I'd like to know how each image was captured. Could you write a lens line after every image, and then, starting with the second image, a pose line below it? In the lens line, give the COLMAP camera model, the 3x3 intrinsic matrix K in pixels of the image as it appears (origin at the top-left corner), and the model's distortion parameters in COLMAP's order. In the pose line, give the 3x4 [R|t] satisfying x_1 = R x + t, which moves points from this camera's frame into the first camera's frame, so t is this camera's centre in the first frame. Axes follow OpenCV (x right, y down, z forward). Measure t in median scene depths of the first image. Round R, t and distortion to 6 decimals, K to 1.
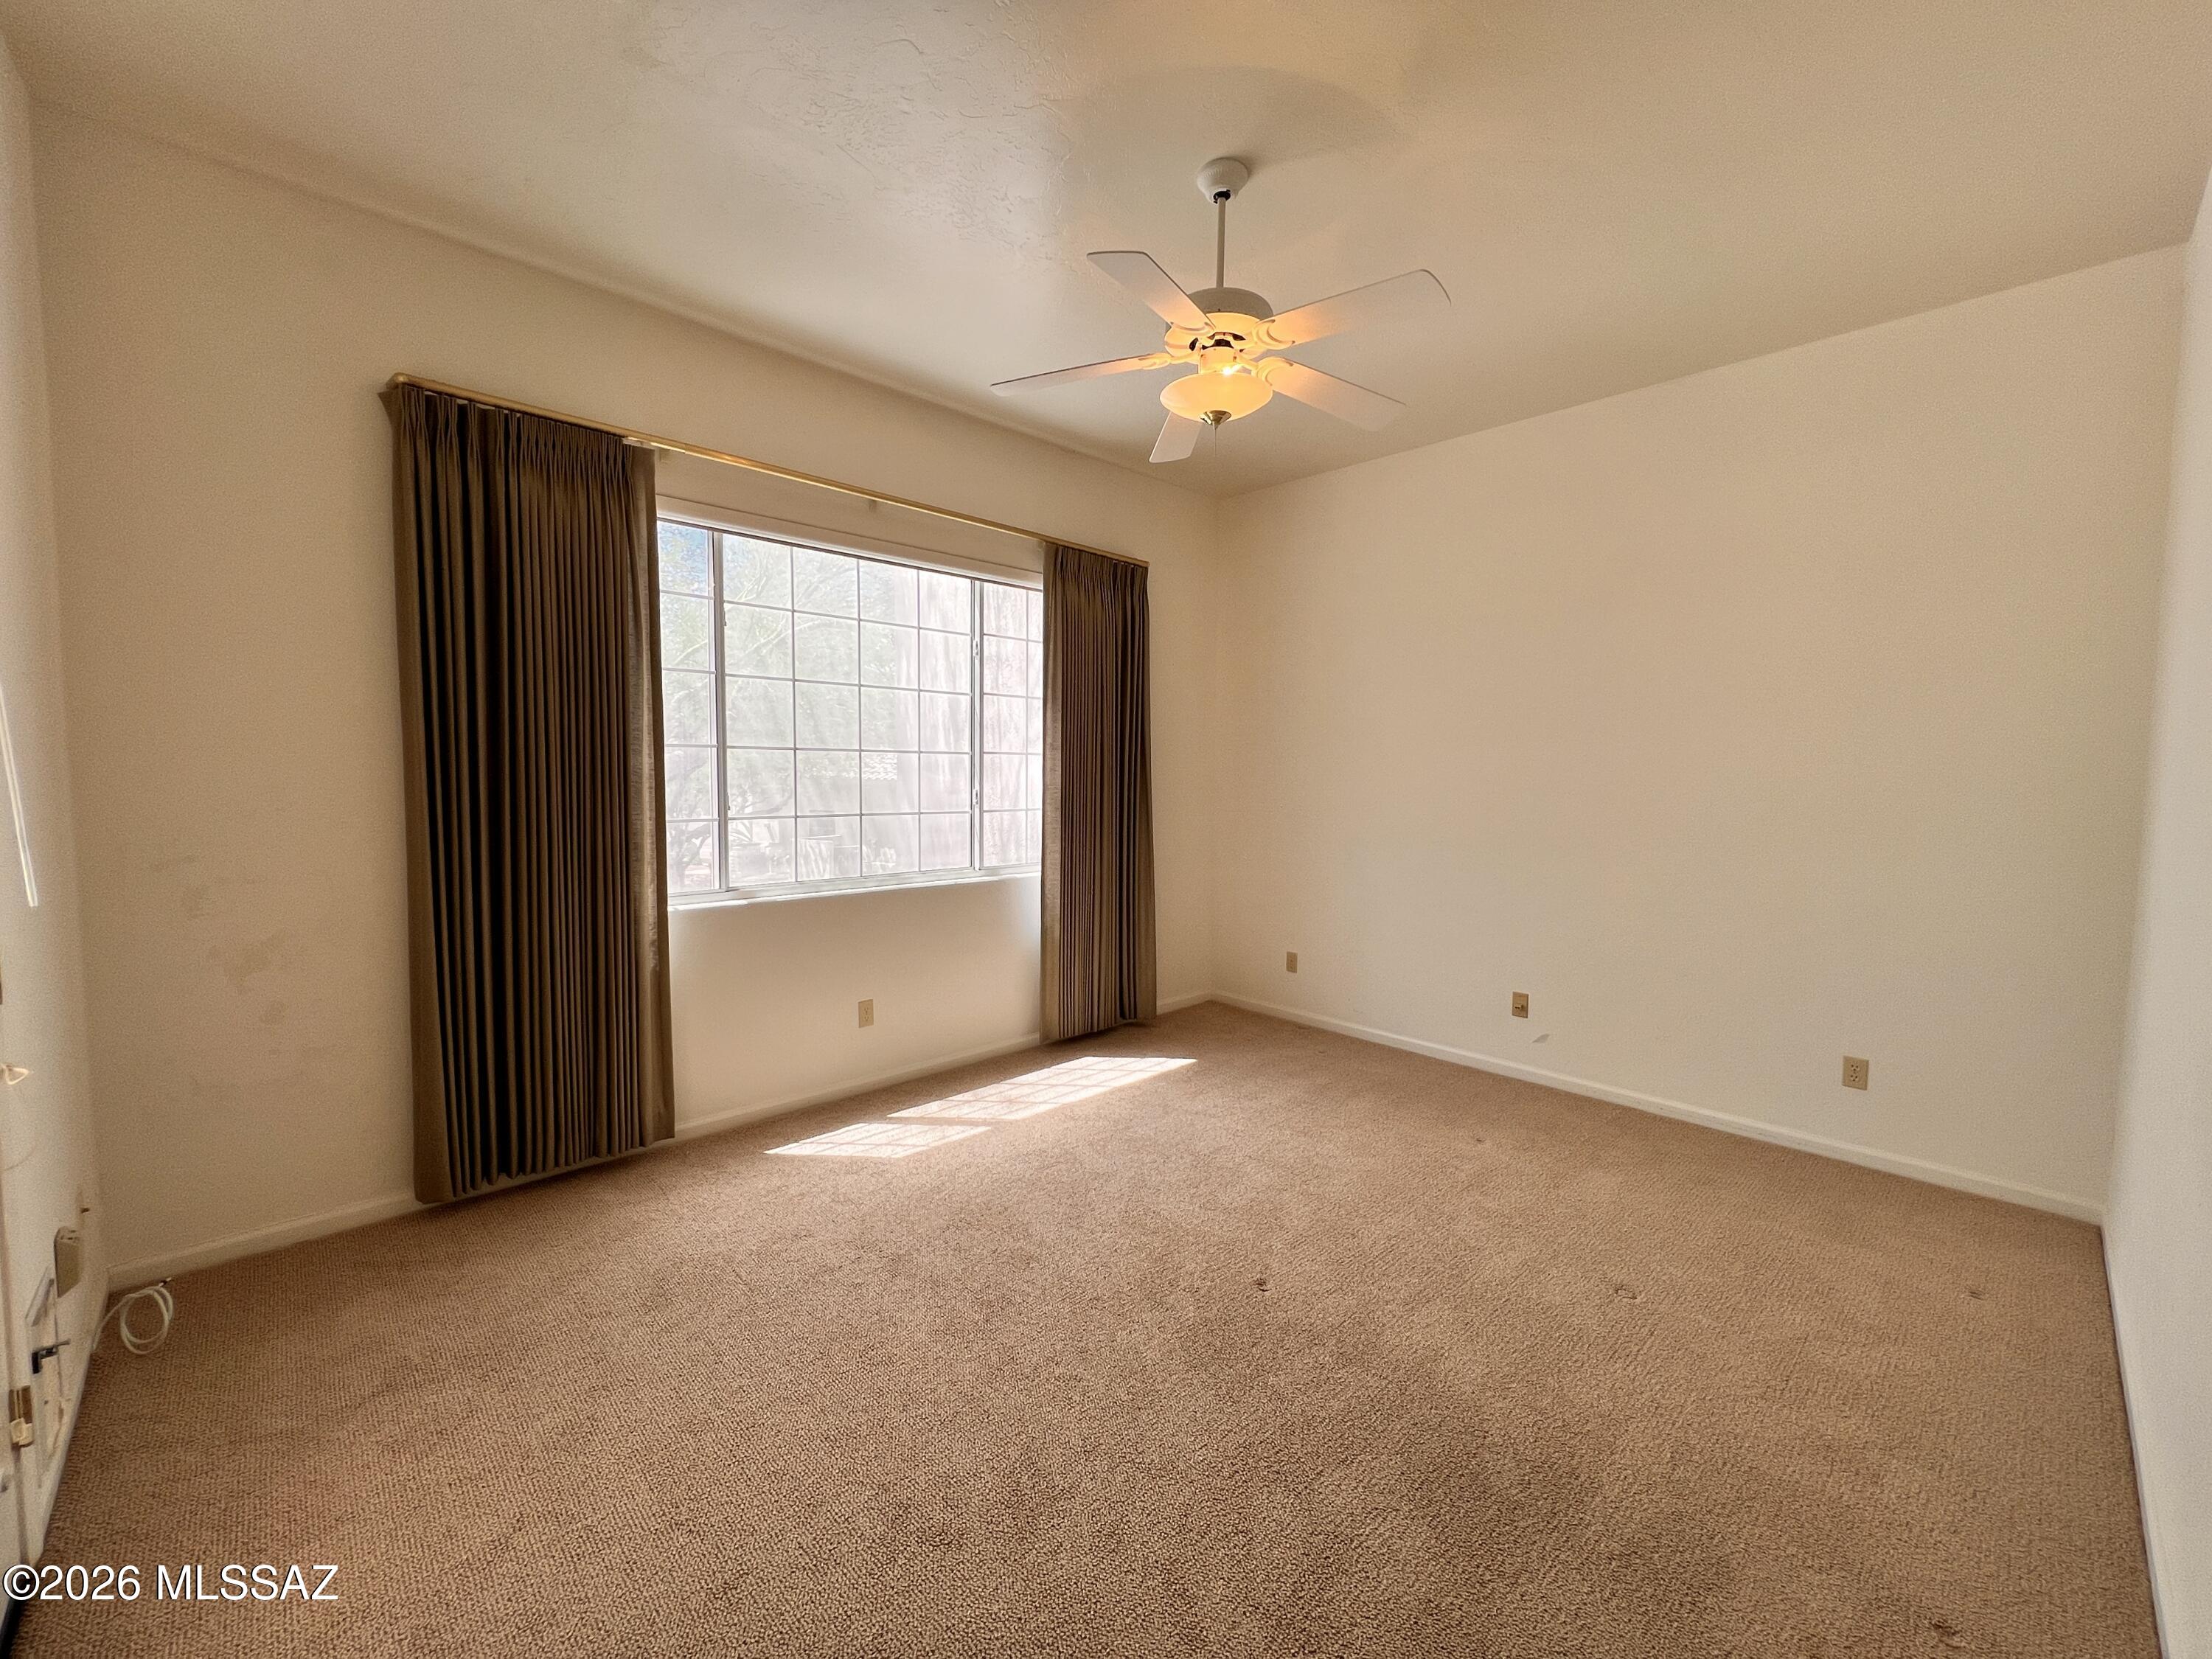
lens RADIAL K [[880.9, 0, 1093.4], [0, 880.9, 830.0], [0, 0, 1]] dist [-0.000800, 0.000088]
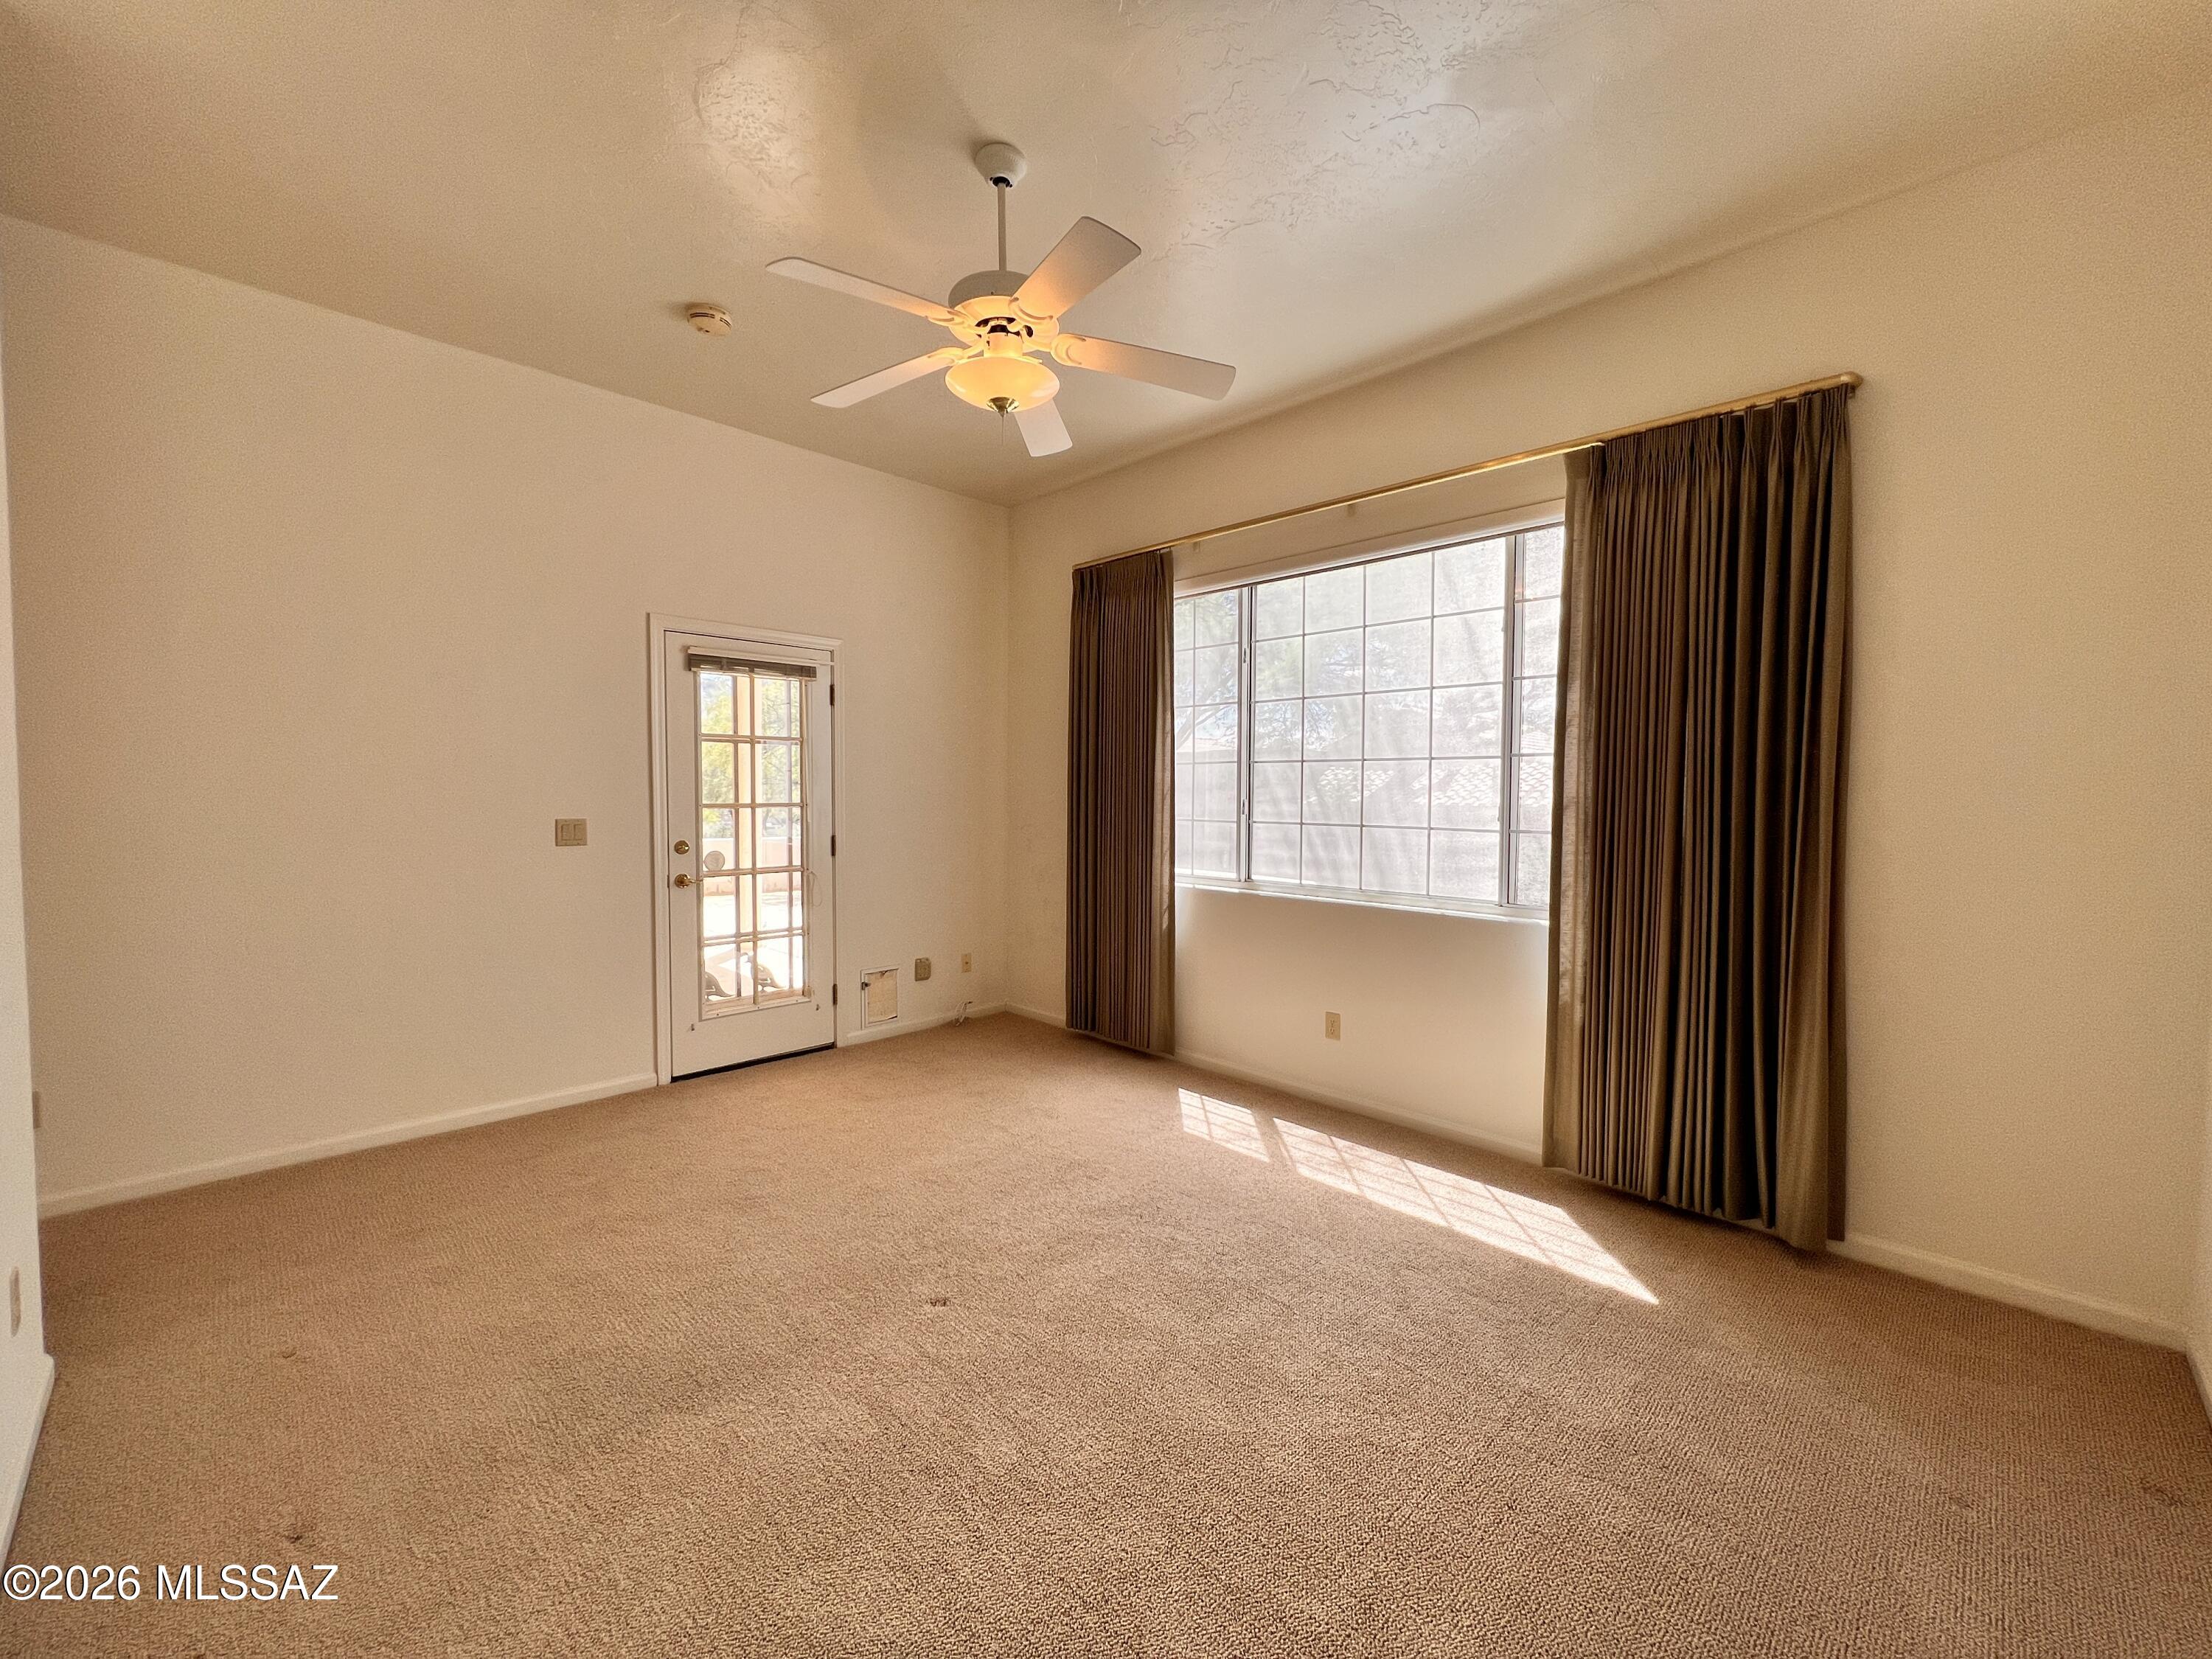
lens RADIAL K [[880.9, 0, 1088.5], [0, 880.9, 827.4], [0, 0, 1]] dist [-0.000800, 0.000088]
pose [[0.025683, 0.040242, -0.998860, 0.754225], [-0.067605, 0.996972, 0.038427, -0.035443], [0.997382, 0.066541, 0.028326, 0.722125]]
